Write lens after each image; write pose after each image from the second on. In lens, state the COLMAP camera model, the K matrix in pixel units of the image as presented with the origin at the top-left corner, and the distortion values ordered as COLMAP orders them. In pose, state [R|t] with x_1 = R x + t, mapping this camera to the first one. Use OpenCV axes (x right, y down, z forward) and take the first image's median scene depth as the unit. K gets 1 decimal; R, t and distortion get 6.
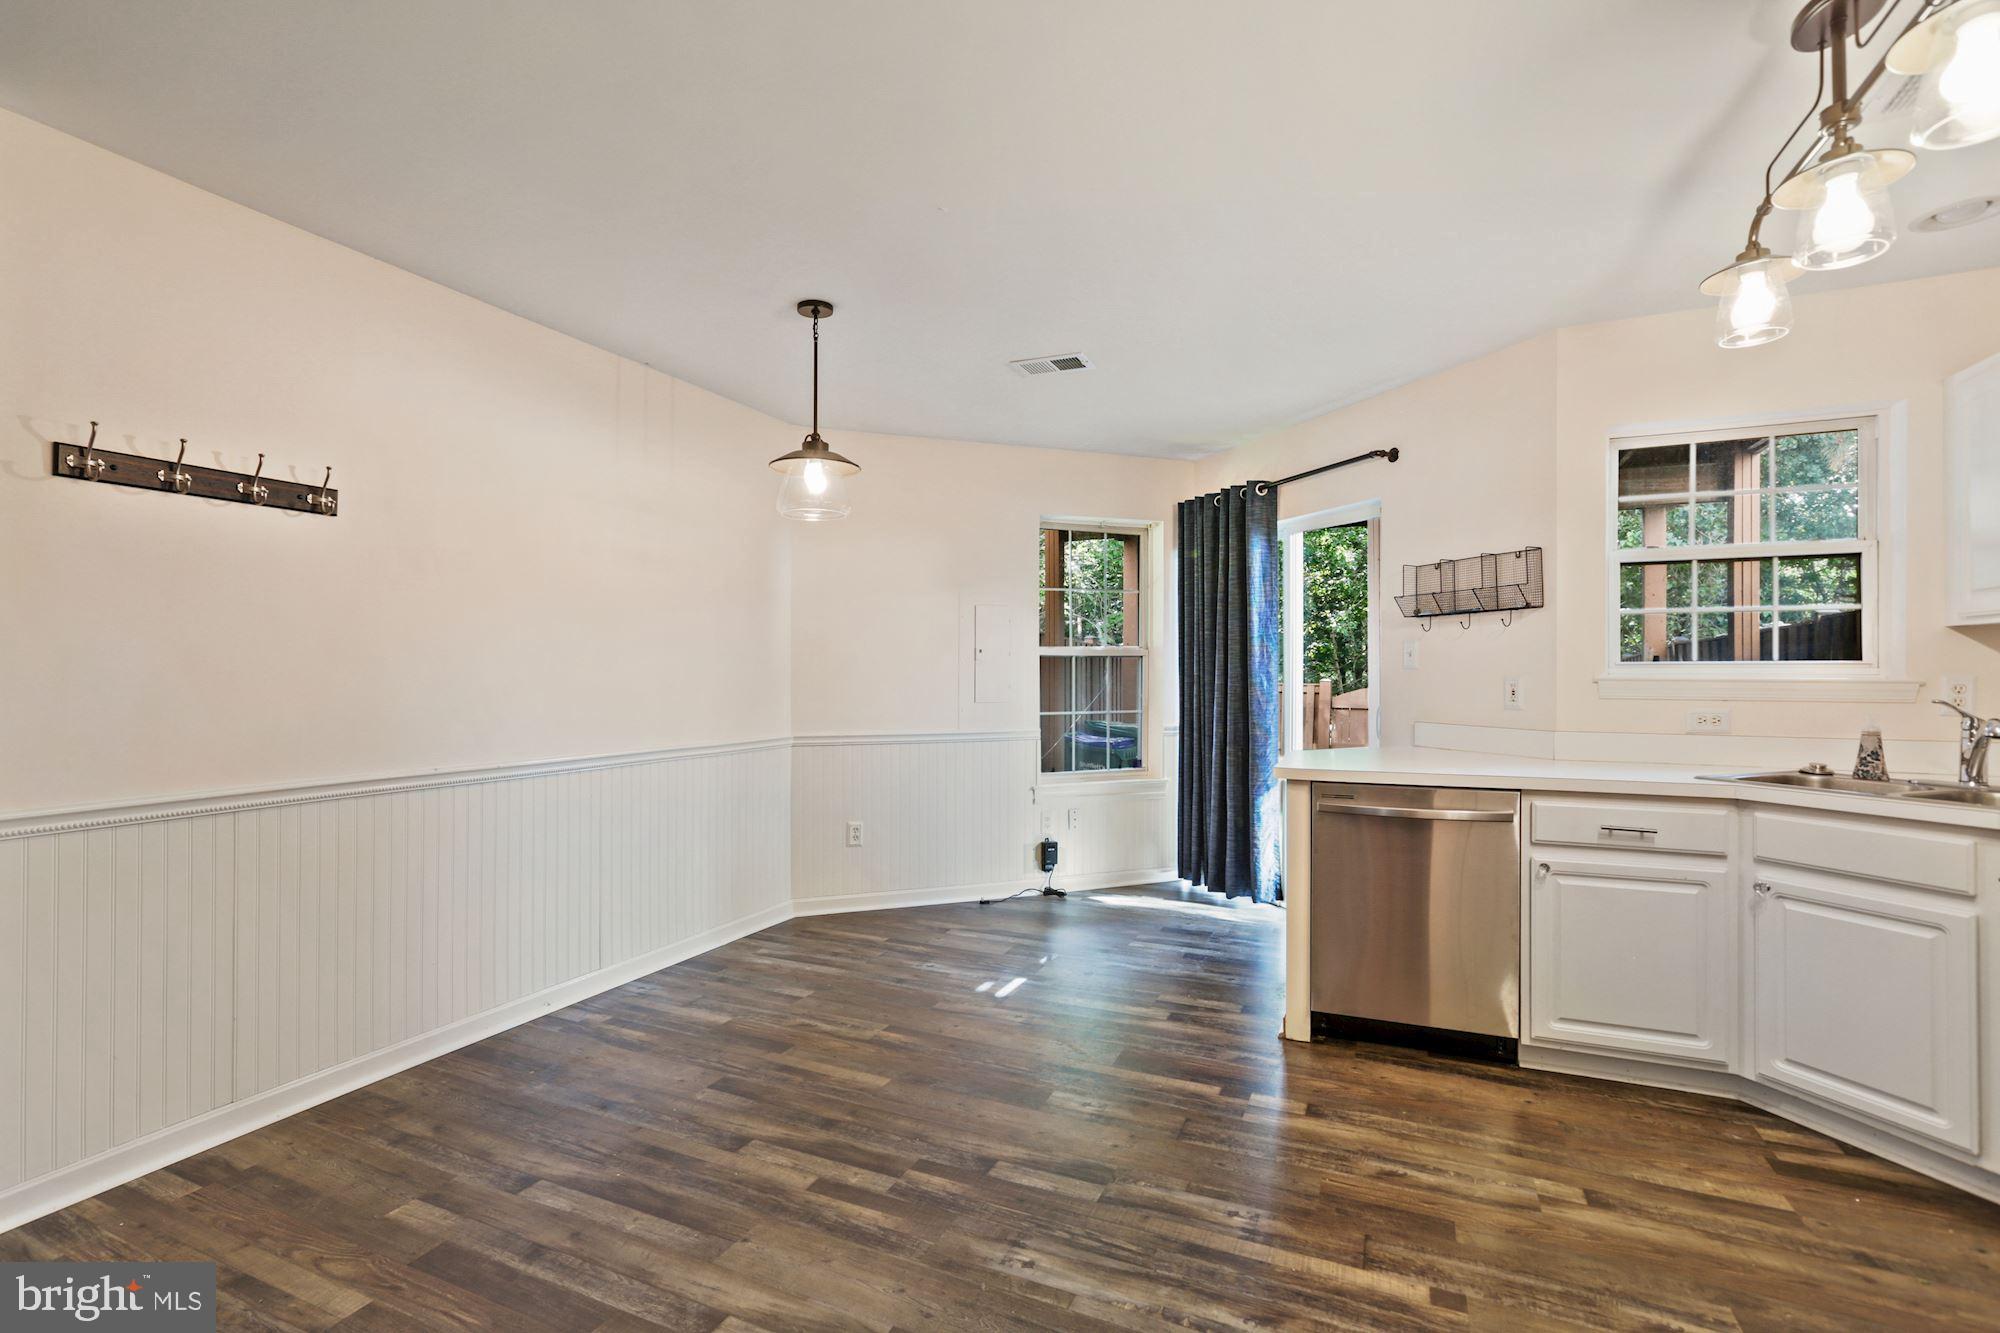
lens RADIAL K [[923.8, 0, 987.3], [0, 923.8, 670.0], [0, 0, 1]] dist [-0.043682, 0.019154]
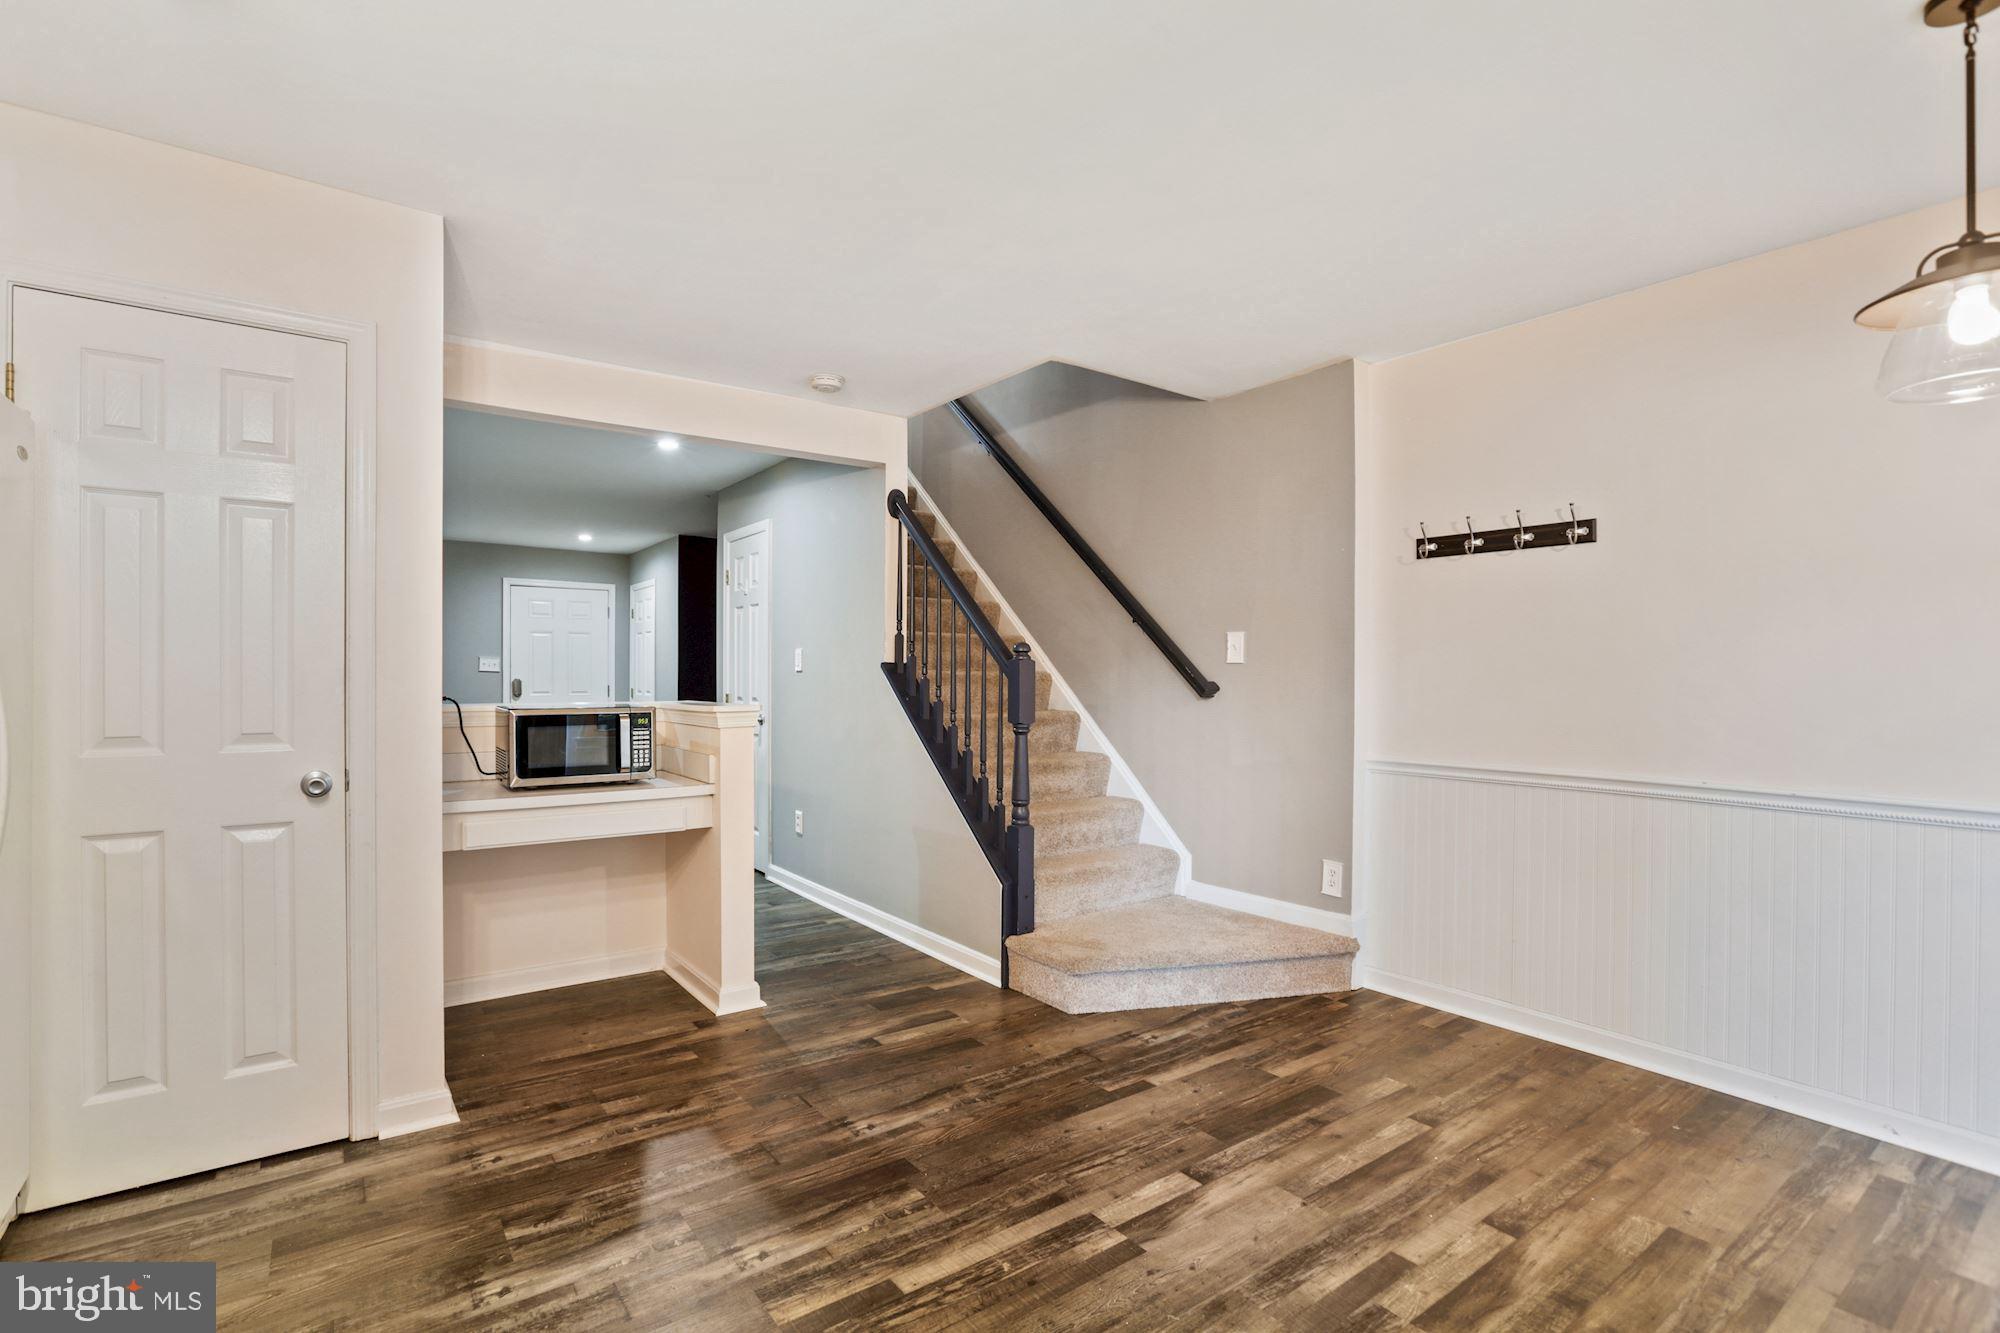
lens RADIAL K [[923.8, 0, 989.5], [0, 923.8, 672.7], [0, 0, 1]] dist [-0.043682, 0.019154]
pose [[-0.488226, -0.006233, -0.872695, 0.666967], [-0.006059, 0.999975, -0.003752, 0.004672], [0.872696, 0.003455, -0.488252, 0.933014]]
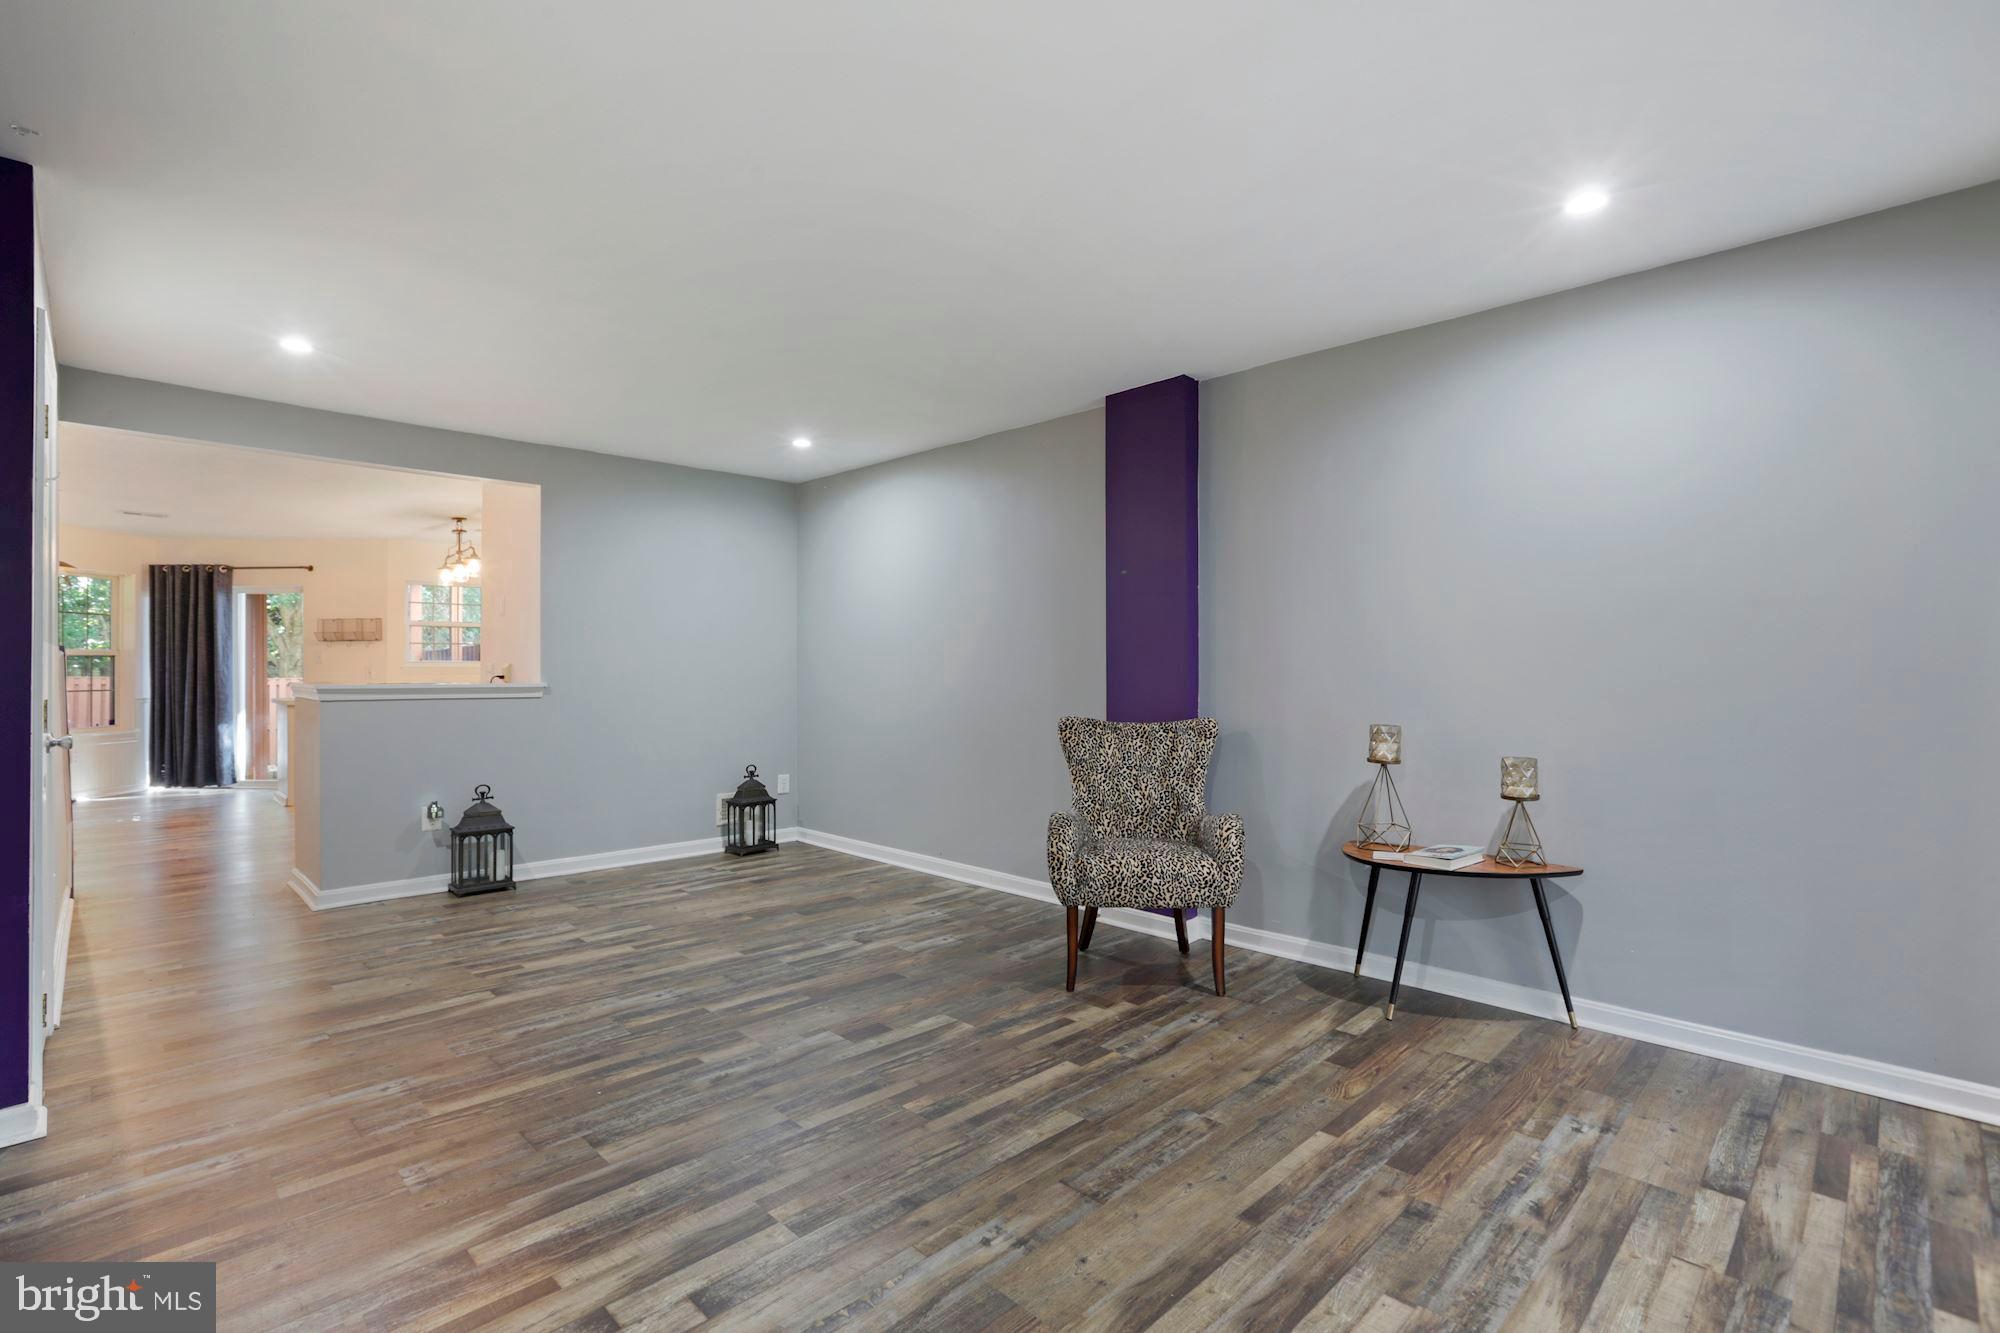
lens RADIAL K [[923.8, 0, 979.6], [0, 923.8, 673.7], [0, 0, 1]] dist [-0.043682, 0.019154]
pose [[0.366670, -0.002918, 0.930347, -1.609742], [-0.003584, 0.999983, 0.004549, 0.011105], [-0.930344, -0.005003, 0.366653, -2.109658]]
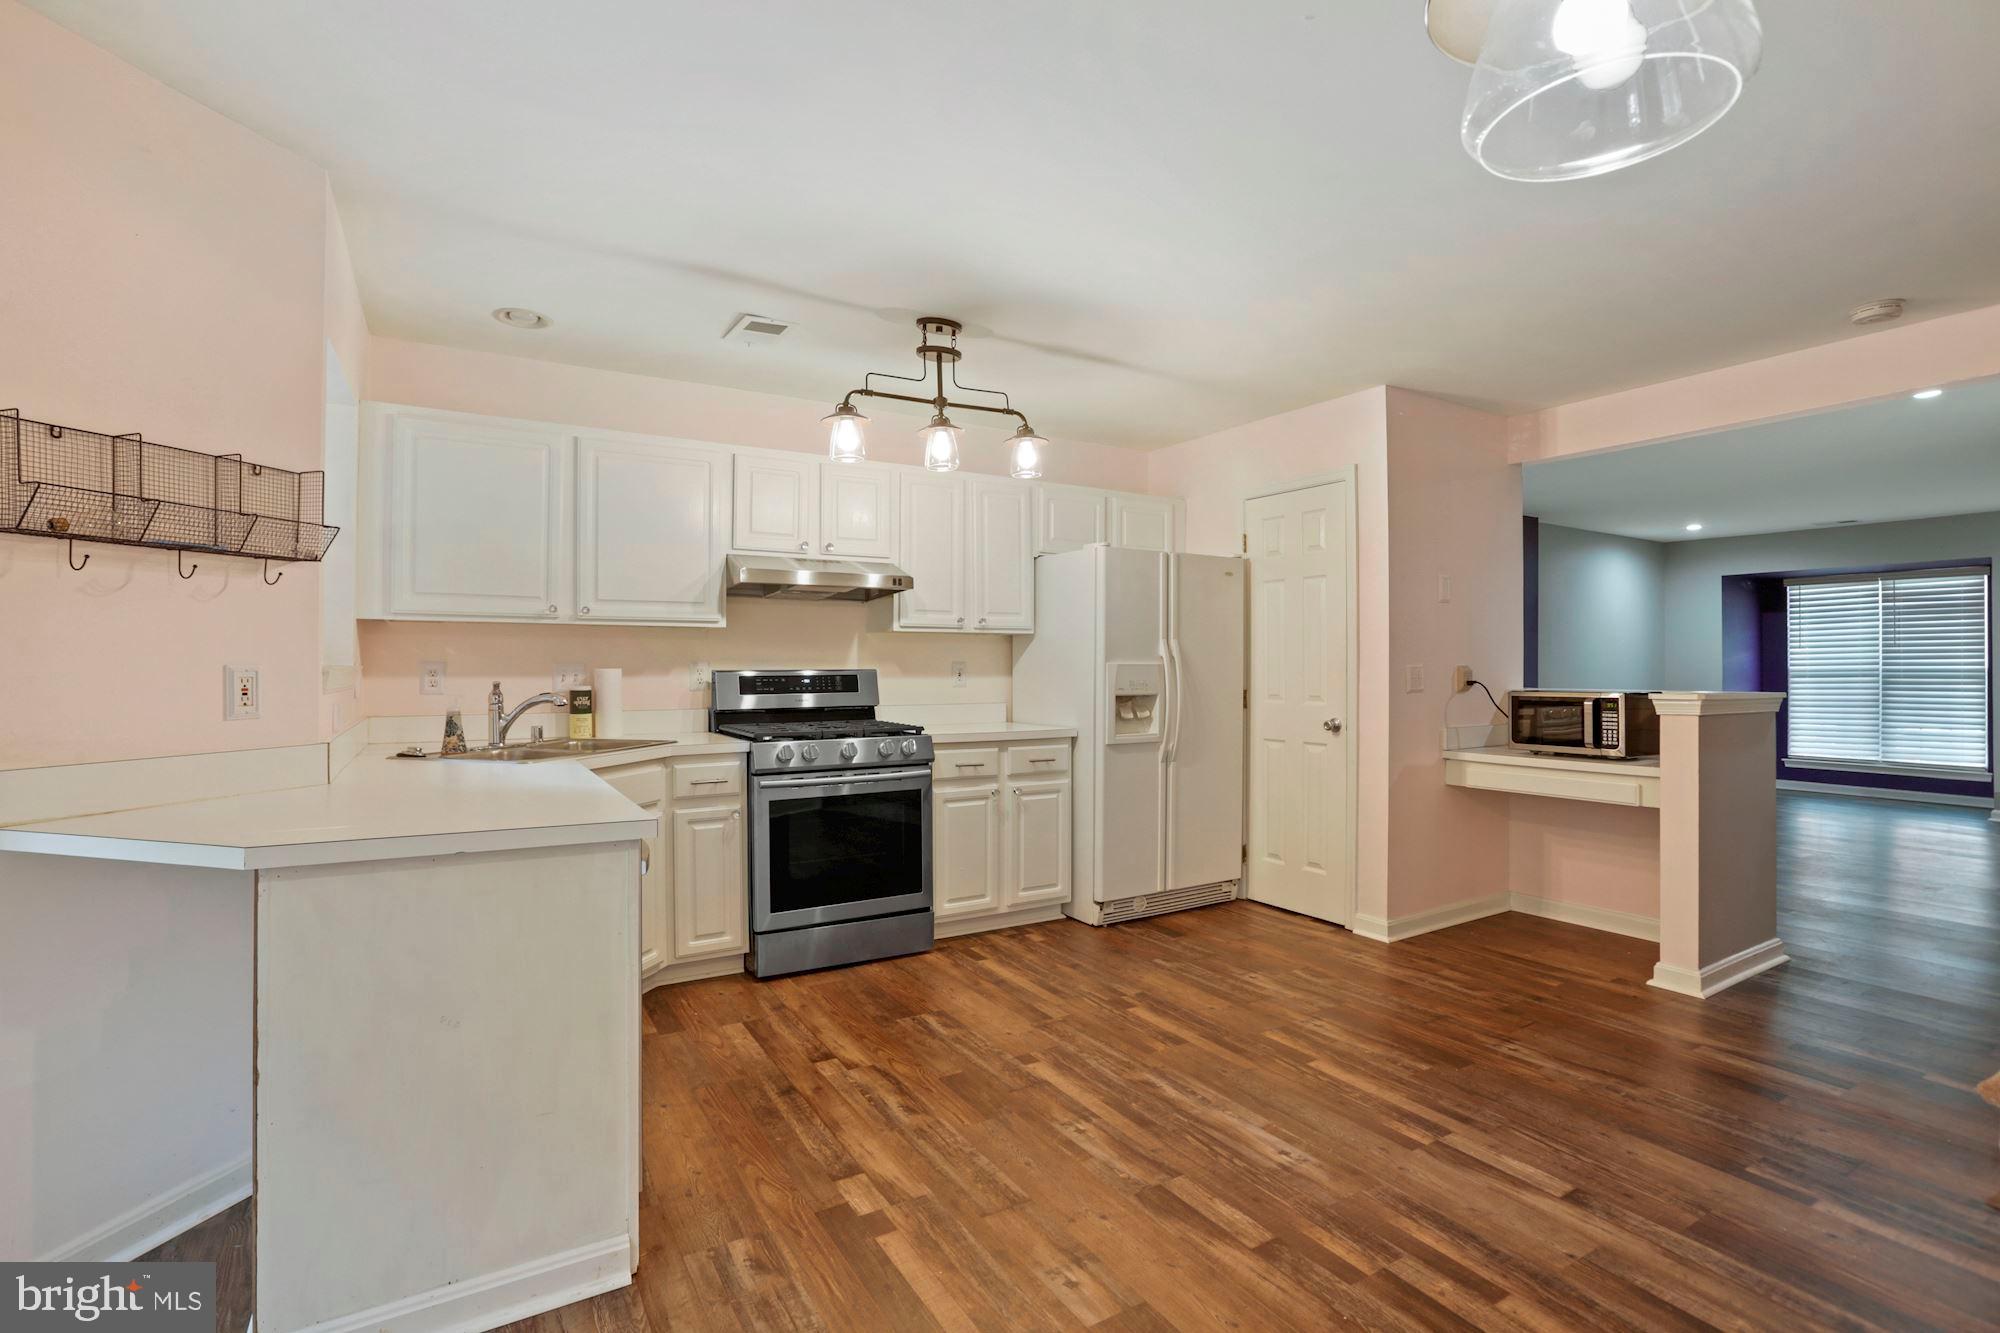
lens RADIAL K [[923.8, 0, 996.5], [0, 923.8, 648.2], [0, 0, 1]] dist [-0.043682, 0.019154]
pose [[-0.827804, 0.007786, 0.560964, -0.236460], [-0.005270, 0.999752, -0.021653, 0.016202], [-0.560993, -0.020881, -0.827557, 1.653971]]
